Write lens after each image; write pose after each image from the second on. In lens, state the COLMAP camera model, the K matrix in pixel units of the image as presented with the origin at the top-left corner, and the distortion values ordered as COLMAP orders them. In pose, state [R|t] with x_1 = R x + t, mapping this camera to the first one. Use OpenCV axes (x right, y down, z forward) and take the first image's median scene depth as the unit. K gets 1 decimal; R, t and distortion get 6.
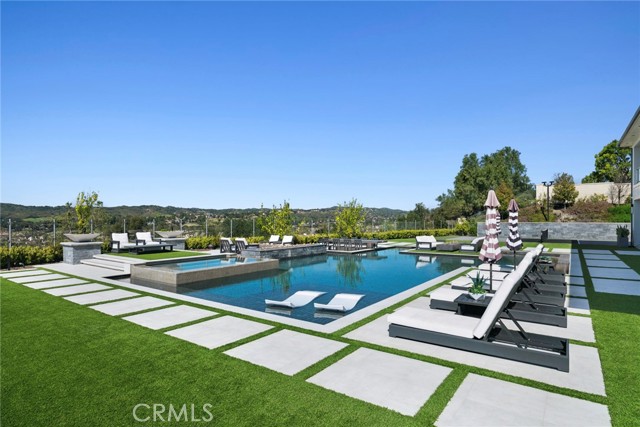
lens RADIAL K [[353.8, 0, 320.0], [0, 353.8, 213.5], [0, 0, 1]] dist [0.000373, 0.000041]
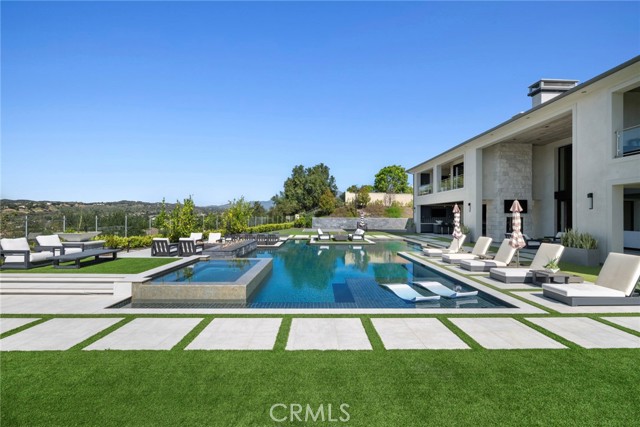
lens RADIAL K [[291.7, 0, 317.1], [0, 291.7, 216.0], [0, 0, 1]] dist [-0.003223, -0.000188]
pose [[0.794222, 0.001979, 0.607625, -0.224581], [-0.015866, 0.999721, 0.017482, -0.001154], [-0.607421, -0.023525, 0.794032, 0.124410]]
